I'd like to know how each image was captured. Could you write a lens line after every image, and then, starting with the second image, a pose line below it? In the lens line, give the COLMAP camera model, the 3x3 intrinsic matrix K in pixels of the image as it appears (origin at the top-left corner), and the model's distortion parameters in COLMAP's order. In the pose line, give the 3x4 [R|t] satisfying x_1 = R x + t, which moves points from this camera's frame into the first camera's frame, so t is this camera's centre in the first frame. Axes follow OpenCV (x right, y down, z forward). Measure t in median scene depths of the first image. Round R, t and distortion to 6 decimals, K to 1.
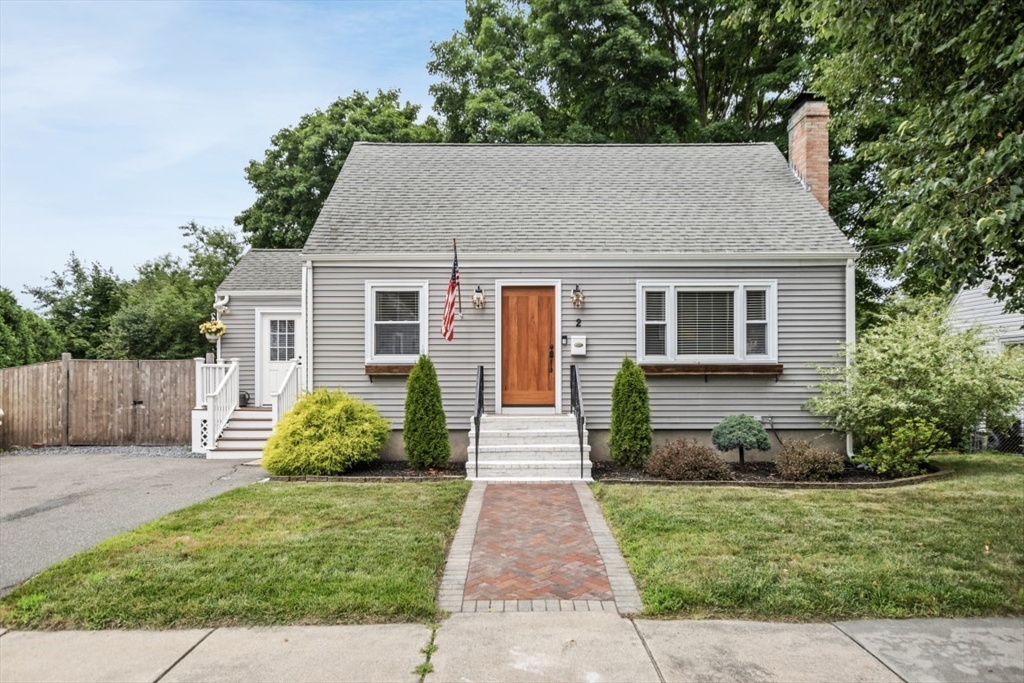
lens RADIAL K [[692.8, 0, 512.0], [0, 692.8, 370.2], [0, 0, 1]] dist [-0.005619, -0.000054]
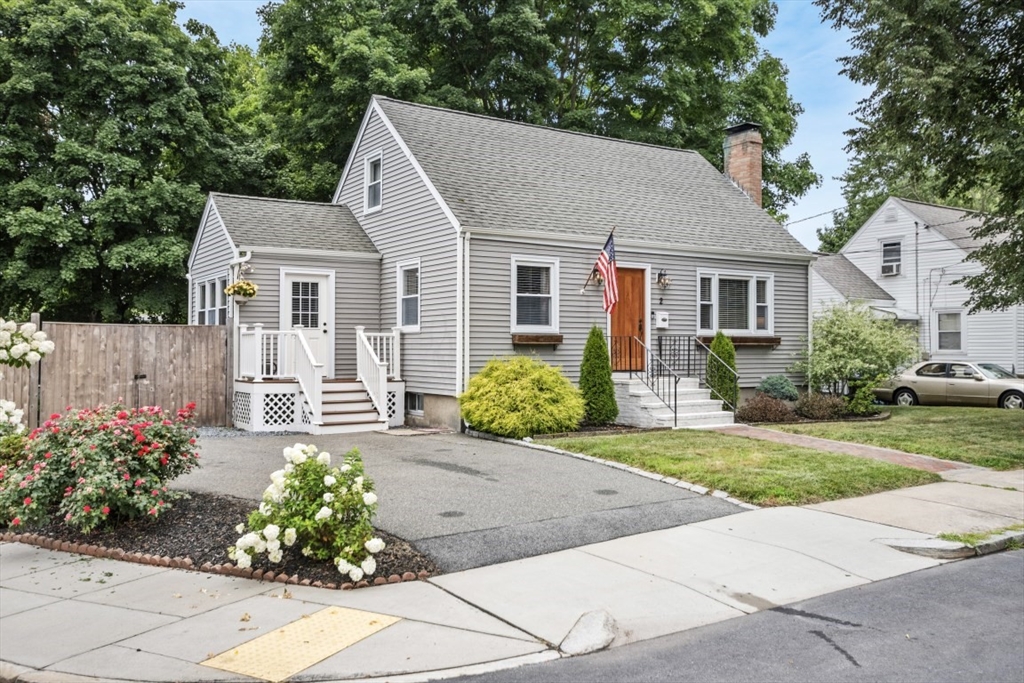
lens RADIAL K [[853.6, 0, 512.0], [0, 853.6, 341.5], [0, 0, 1]] dist [0.002814, -0.000313]
pose [[0.839066, 0.005501, 0.544002, -0.912341], [-0.007542, 0.999970, 0.001522, 0.000896], [-0.543978, -0.005380, 0.839082, -0.093615]]
